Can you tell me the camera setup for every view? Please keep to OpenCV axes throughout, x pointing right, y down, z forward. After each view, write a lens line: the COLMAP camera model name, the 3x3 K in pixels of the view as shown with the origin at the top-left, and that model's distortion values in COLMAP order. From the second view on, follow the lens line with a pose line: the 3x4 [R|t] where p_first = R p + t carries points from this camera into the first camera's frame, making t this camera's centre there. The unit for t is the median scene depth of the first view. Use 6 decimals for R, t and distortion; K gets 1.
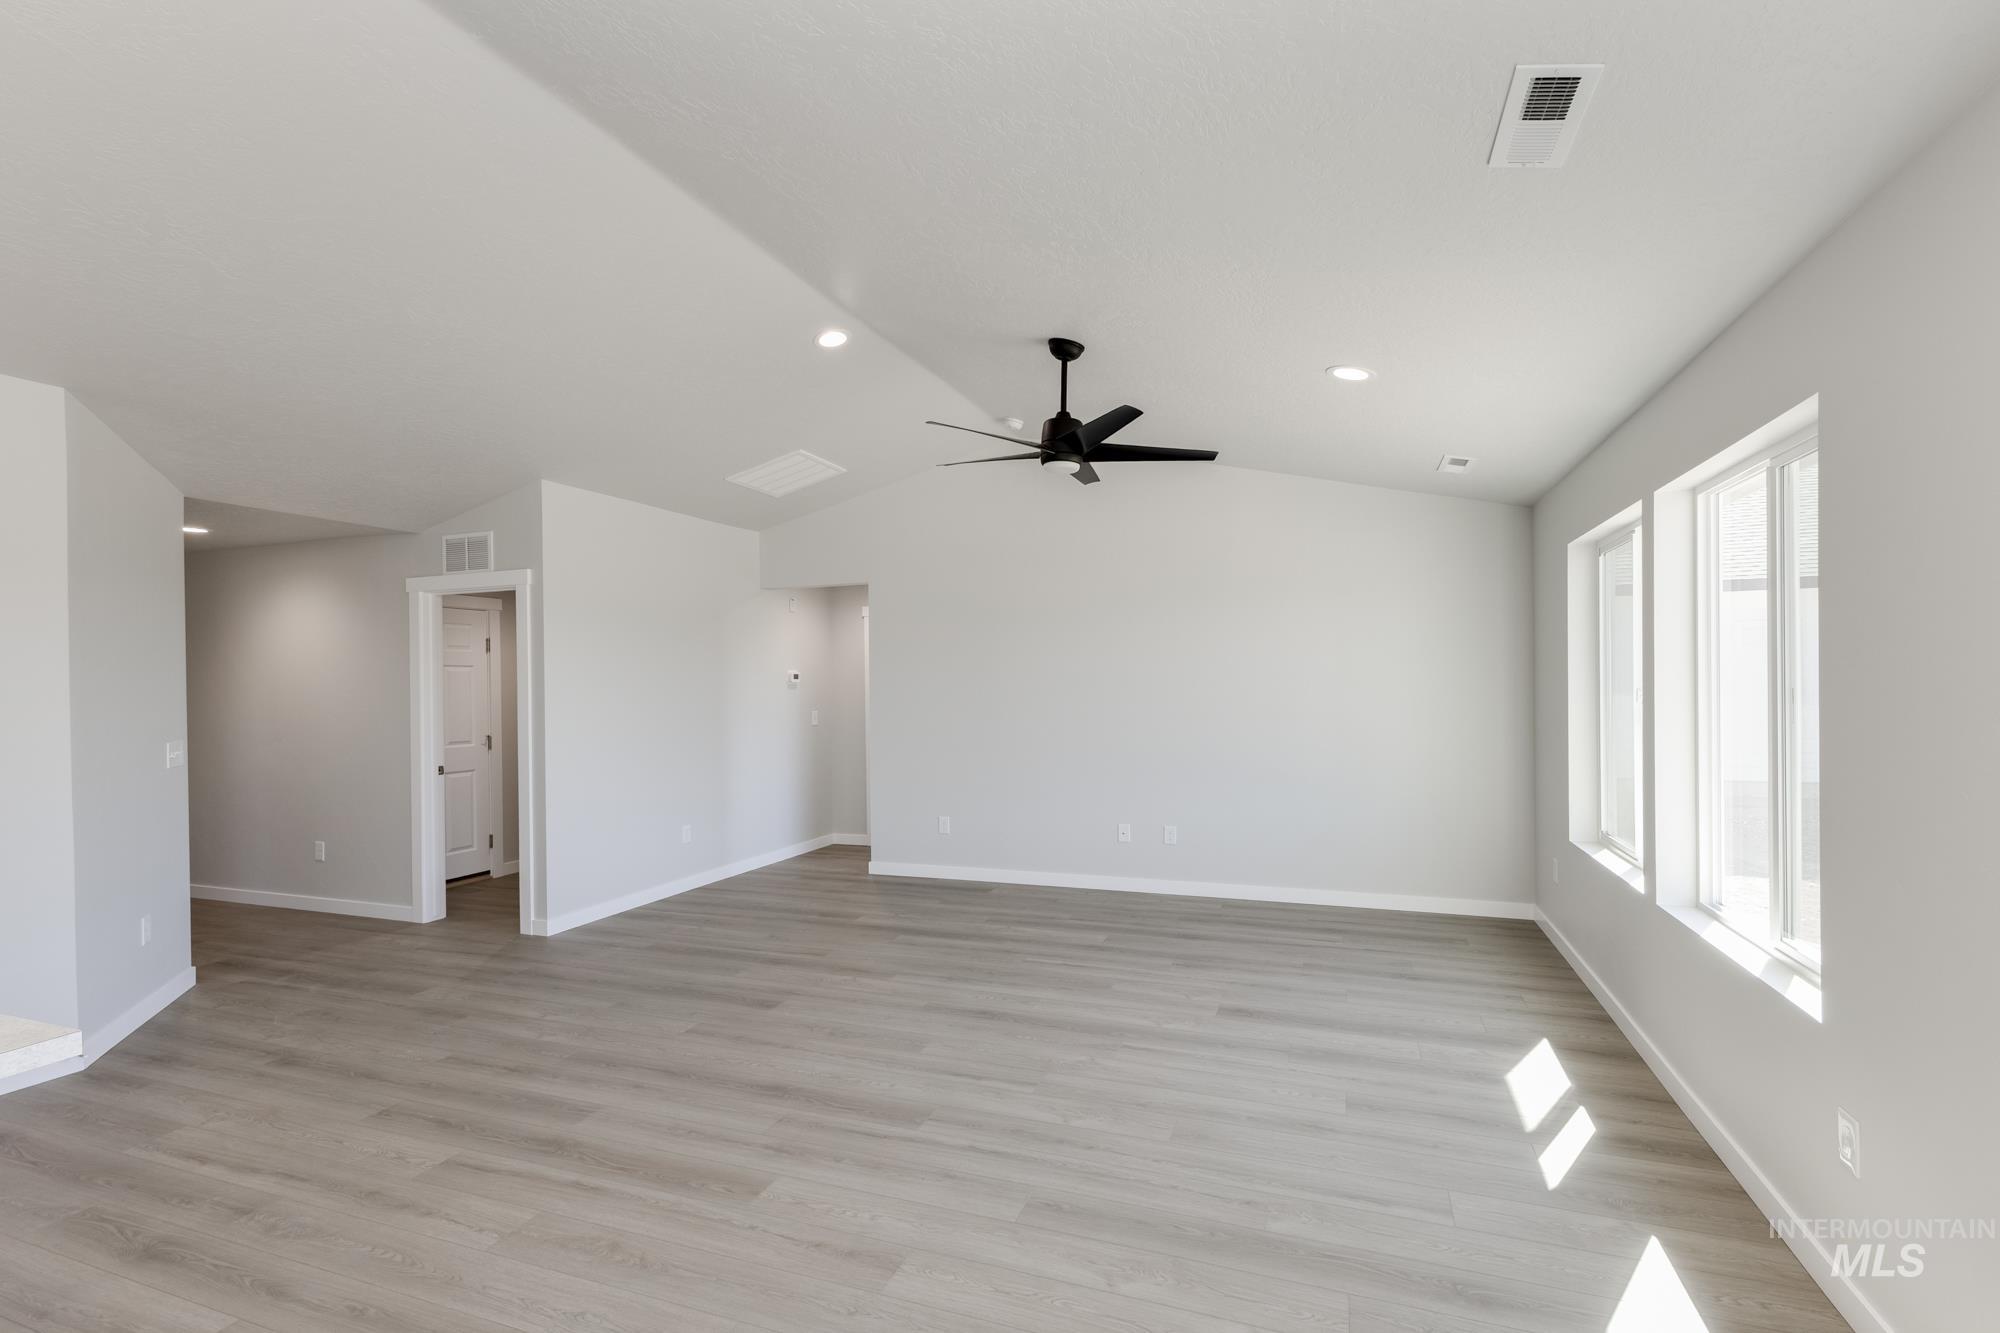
lens RADIAL K [[932.7, 0, 990.7], [0, 932.7, 662.2], [0, 0, 1]] dist [0.011217, -0.000680]
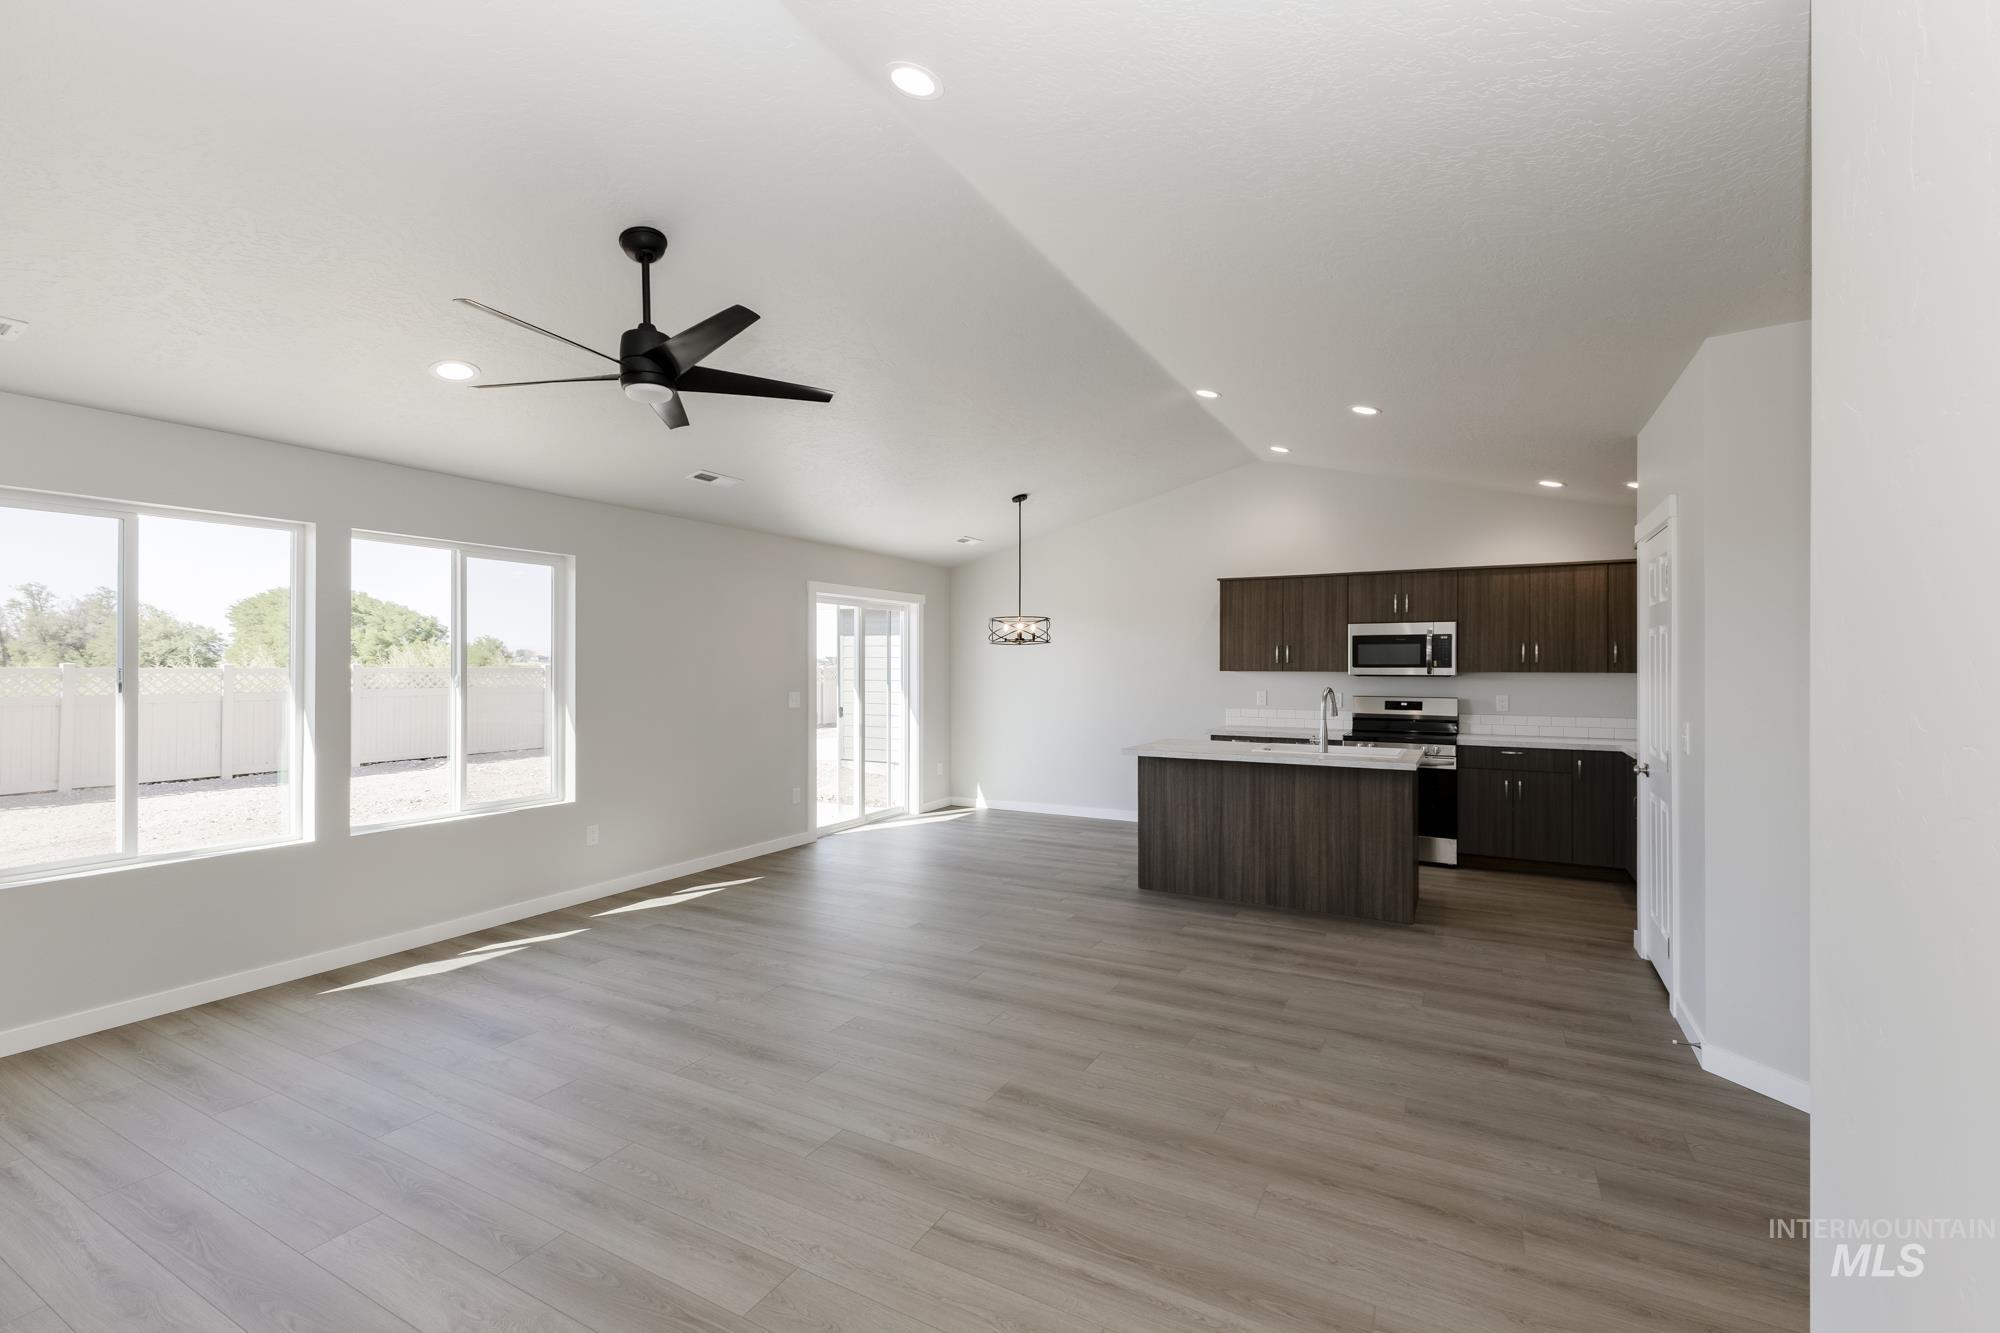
lens RADIAL K [[965.9, 0, 939.2], [0, 965.9, 666.4], [0, 0, 1]] dist [0.012983, 0.000060]
pose [[-0.981335, 0.014567, 0.191753, -0.352572], [0.010887, 0.999736, -0.020232, 0.032614], [-0.191997, -0.017767, -0.981235, 1.881723]]
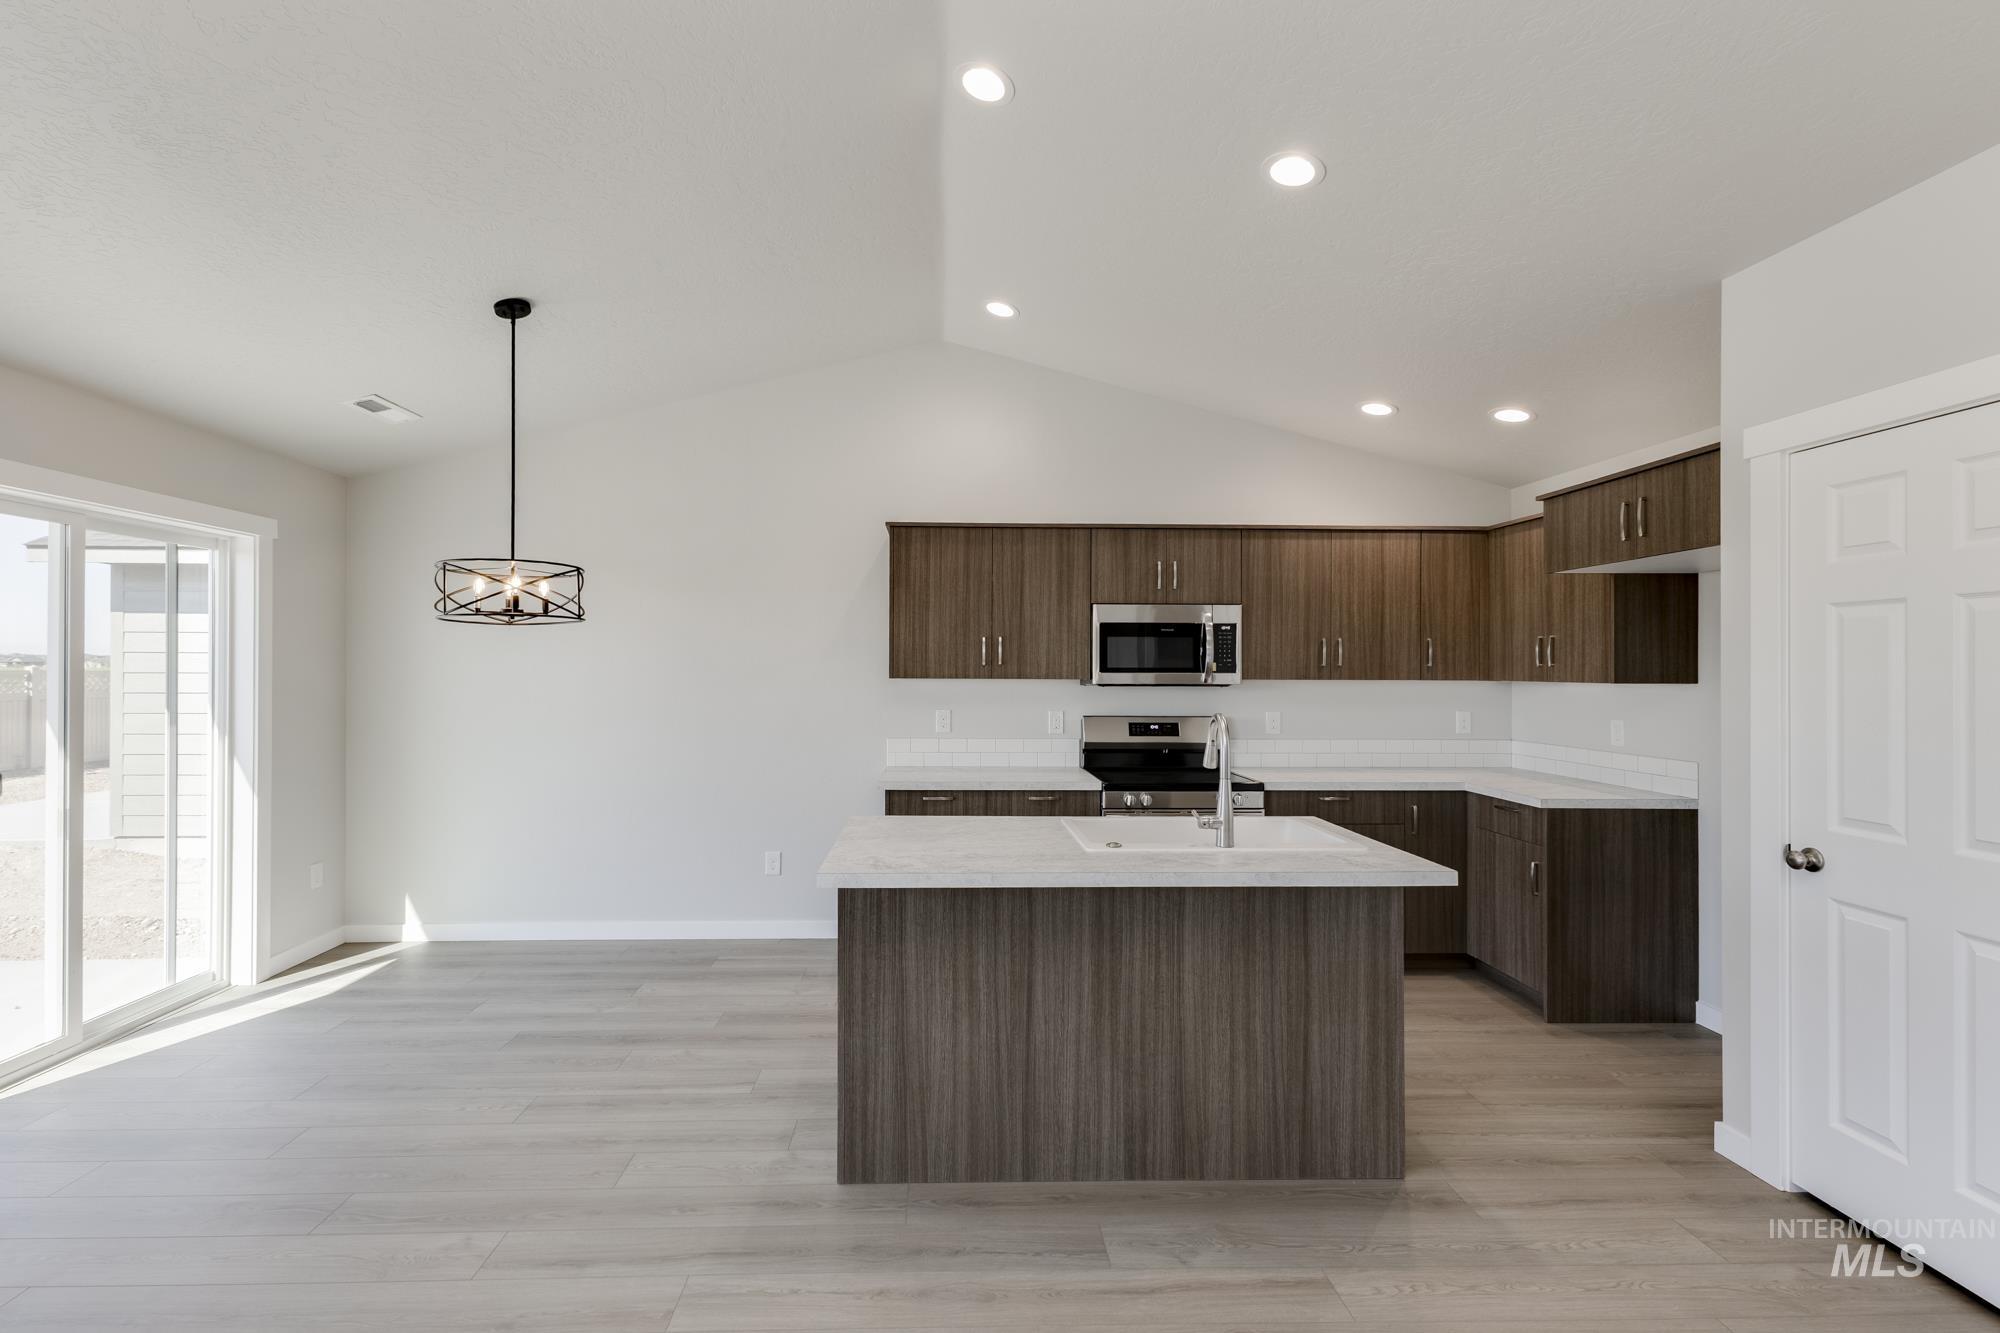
lens RADIAL K [[944.6, 0, 1000.0], [0, 944.6, 666.5], [0, 0, 1]] dist [0.010151, 0.000096]
pose [[-0.920971, 0.010789, -0.389482, -0.216981], [0.018331, 0.999709, -0.015652, 0.014858], [0.389200, -0.021555, -0.920901, 0.957226]]
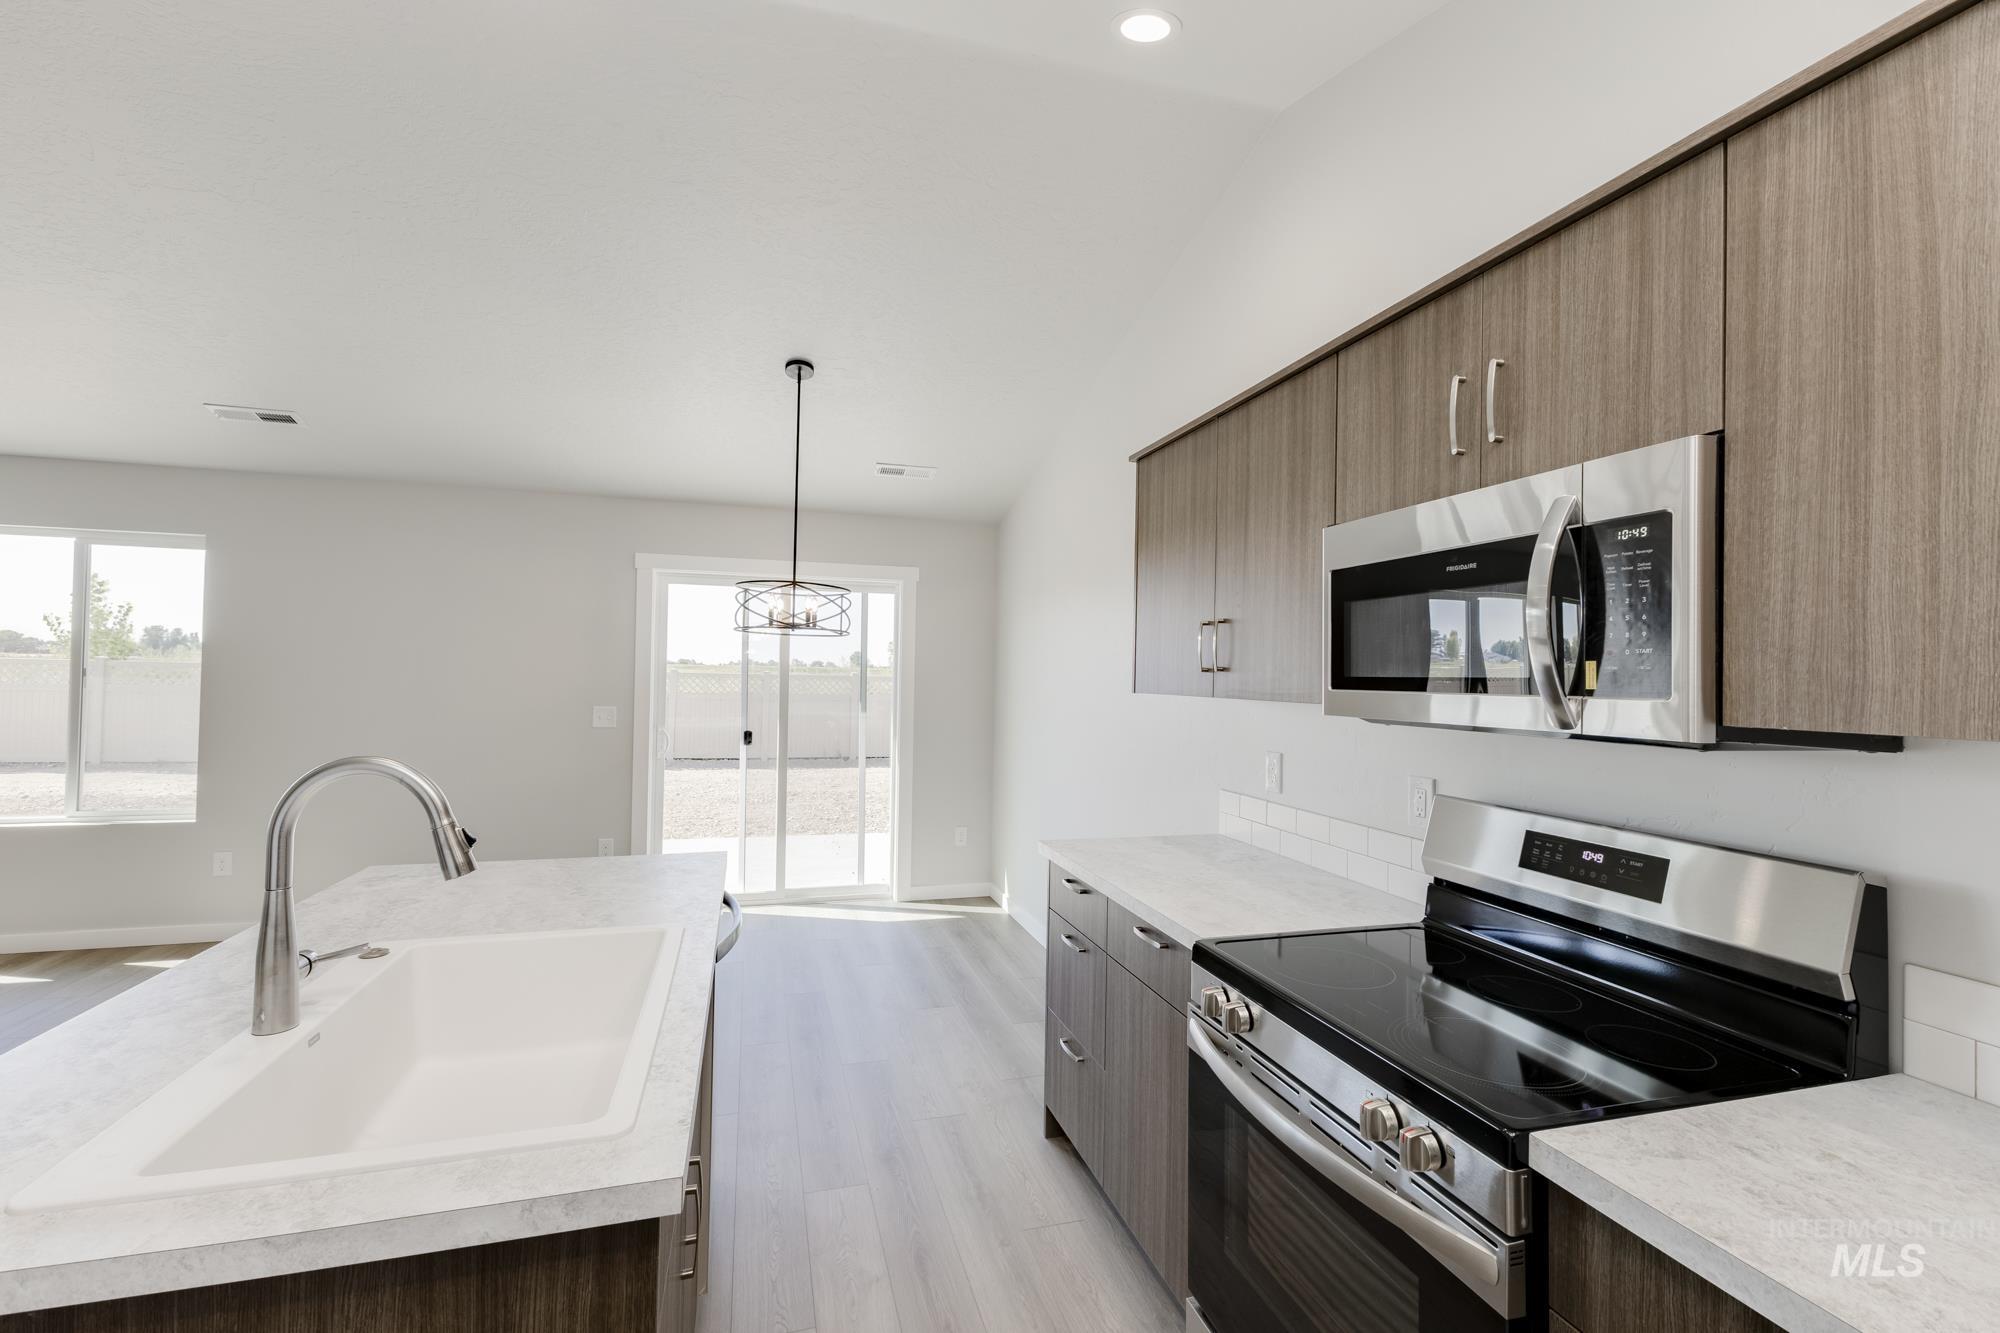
lens RADIAL K [[871.8, 0, 933.5], [0, 871.8, 660.2], [0, 0, 1]] dist [0.014169, 0.000015]
pose [[-0.552516, 0.019663, 0.833270, -1.012565], [-0.024723, 0.998895, -0.039965, 0.014596], [-0.833135, -0.042682, -0.551420, 0.377661]]
